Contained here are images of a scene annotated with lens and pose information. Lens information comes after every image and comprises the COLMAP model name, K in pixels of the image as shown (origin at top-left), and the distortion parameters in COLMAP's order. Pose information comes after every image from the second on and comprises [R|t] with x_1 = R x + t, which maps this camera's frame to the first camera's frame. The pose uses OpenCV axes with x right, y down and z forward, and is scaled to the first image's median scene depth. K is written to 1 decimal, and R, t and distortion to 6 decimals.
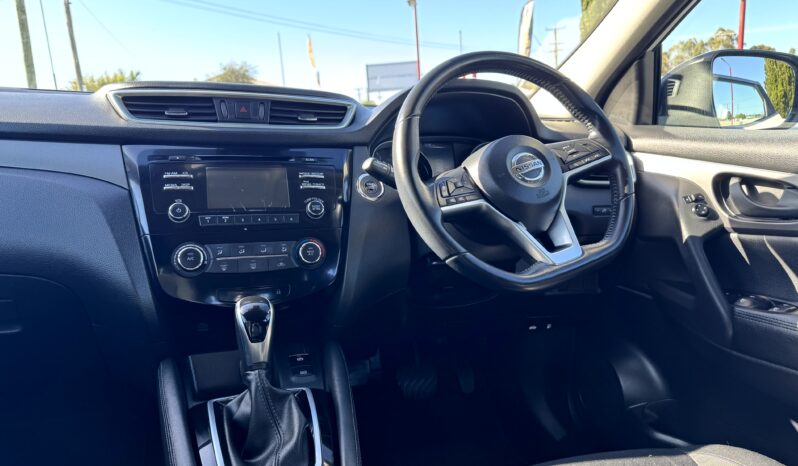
lens RADIAL K [[557.9, 0, 400.1], [0, 557.9, 236.9], [0, 0, 1]] dist [0.036029, -0.023979]
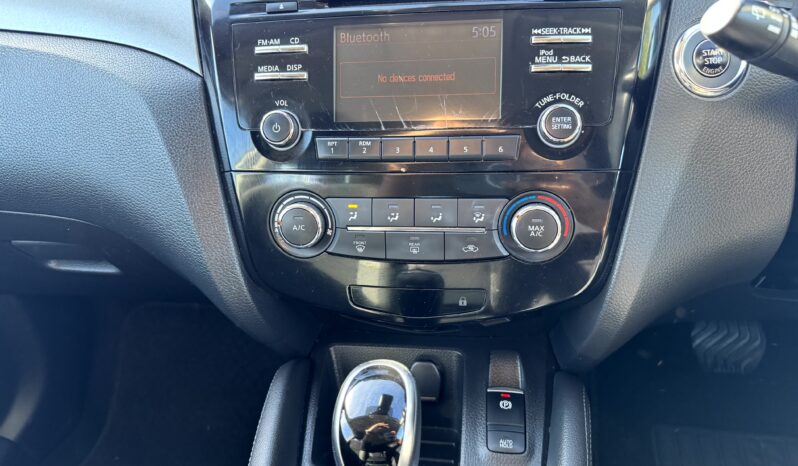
lens RADIAL K [[557.9, 0, 403.7], [0, 557.9, 236.4], [0, 0, 1]] dist [0.036029, -0.023979]
pose [[0.890791, 0.170722, -0.421125, -0.063856], [0.002914, 0.924577, 0.380984, -0.140646], [0.454405, -0.340604, 0.823107, 0.576867]]
